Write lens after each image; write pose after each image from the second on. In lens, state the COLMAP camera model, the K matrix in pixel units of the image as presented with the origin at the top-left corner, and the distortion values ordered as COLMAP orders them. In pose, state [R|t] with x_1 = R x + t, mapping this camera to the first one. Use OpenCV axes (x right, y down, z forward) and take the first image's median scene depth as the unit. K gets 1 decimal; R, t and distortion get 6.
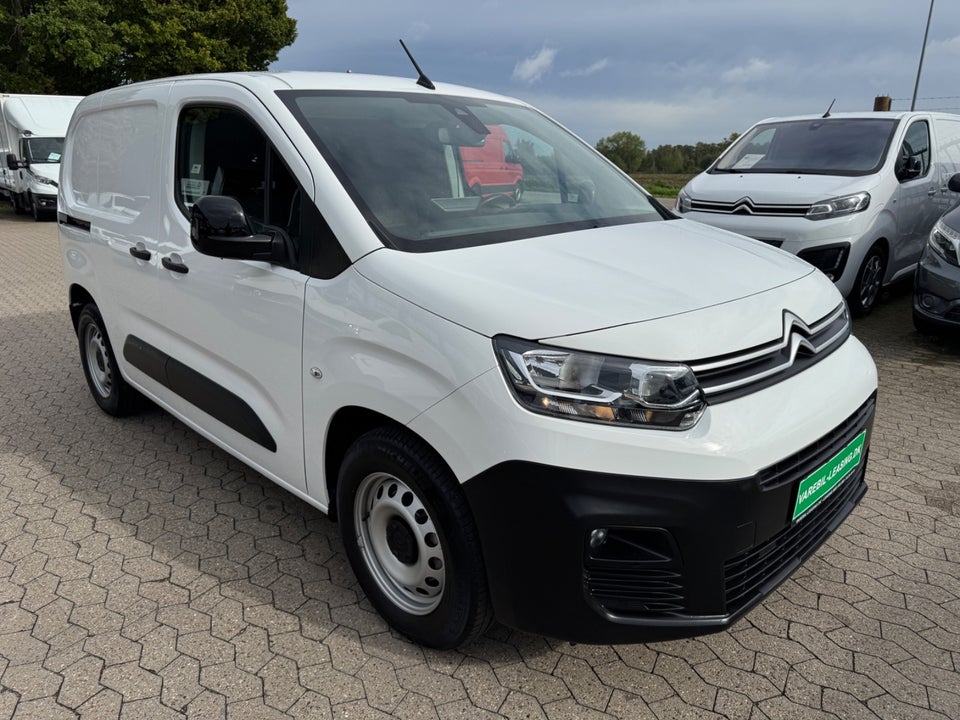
lens RADIAL K [[706.2, 0, 480.0], [0, 706.2, 360.0], [0, 0, 1]] dist [-0.002635, 0.003332]
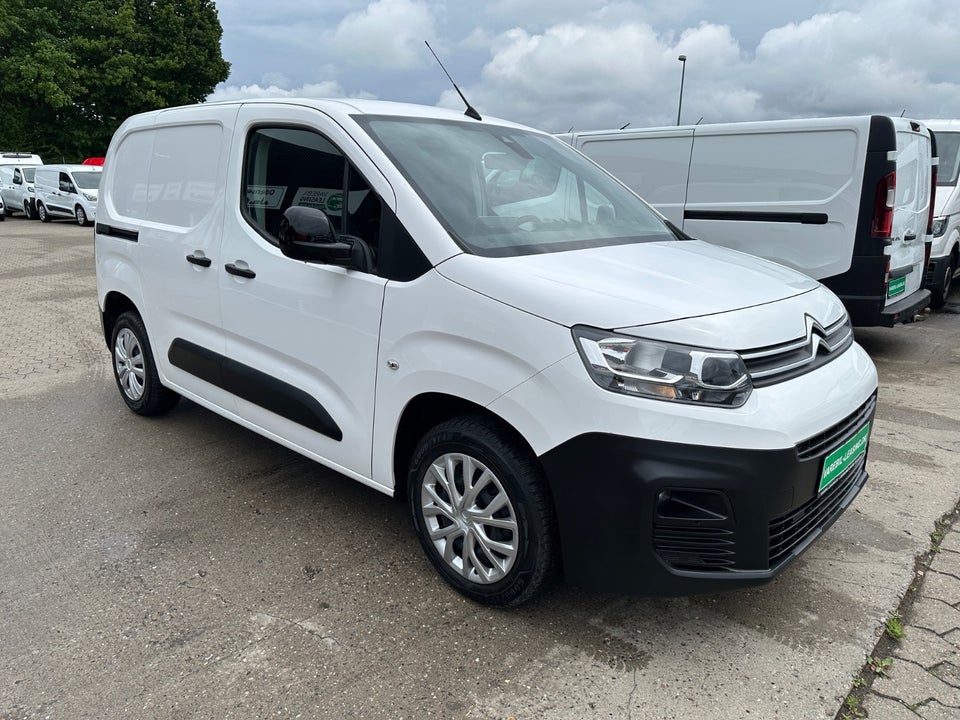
lens RADIAL K [[703.8, 0, 480.0], [0, 703.8, 360.0], [0, 0, 1]] dist [0.013405, -0.007611]
pose [[0.998435, 0.014028, 0.054135, -0.164910], [-0.011635, 0.998952, -0.044265, 0.062436], [-0.054699, 0.043566, 0.997552, -0.127581]]
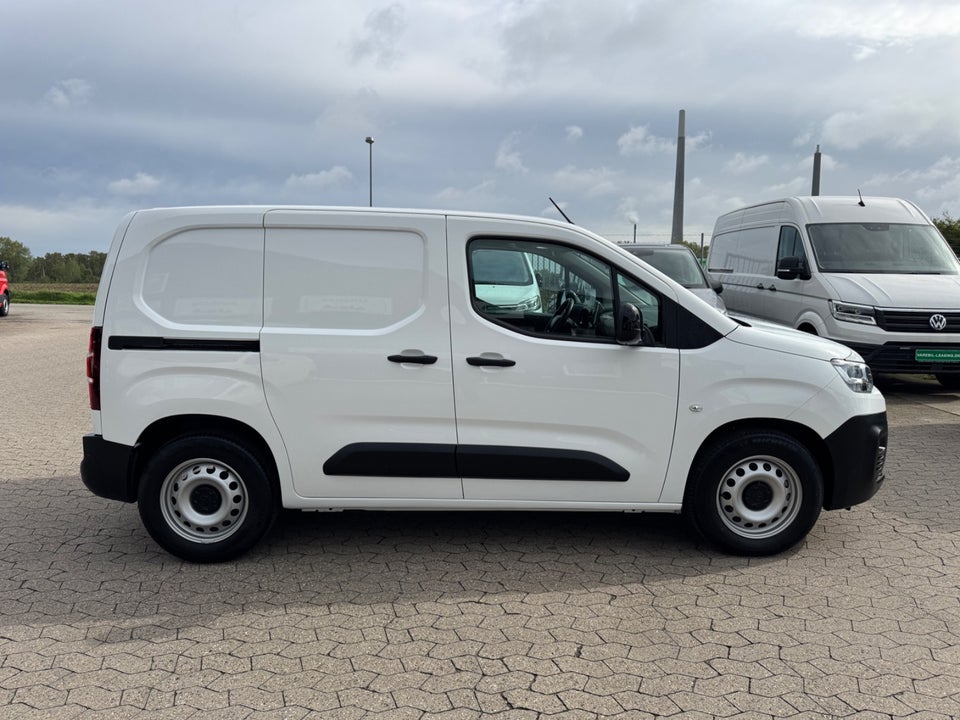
lens RADIAL K [[706.2, 0, 480.0], [0, 706.2, 360.0], [0, 0, 1]] dist [-0.002635, 0.003332]
pose [[0.669318, -0.090769, 0.737410, -1.826899], [0.198313, 0.978326, -0.059577, -0.095816], [-0.716020, 0.186114, 0.672812, 0.285620]]
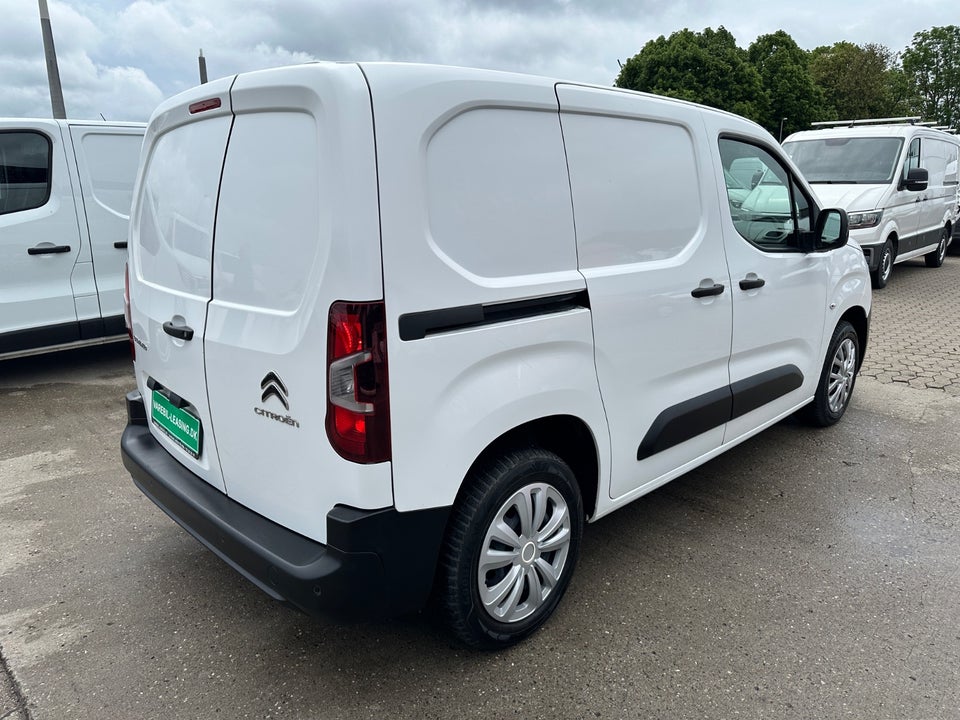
lens RADIAL K [[702.6, 0, 501.1], [0, 702.6, 360.1], [0, 0, 1]] dist [-0.007215, -0.005073]
pose [[-0.035369, -0.244098, 0.969105, -2.013967], [0.283367, 0.927465, 0.243952, -0.538238], [-0.958359, 0.283241, 0.036366, 1.864122]]
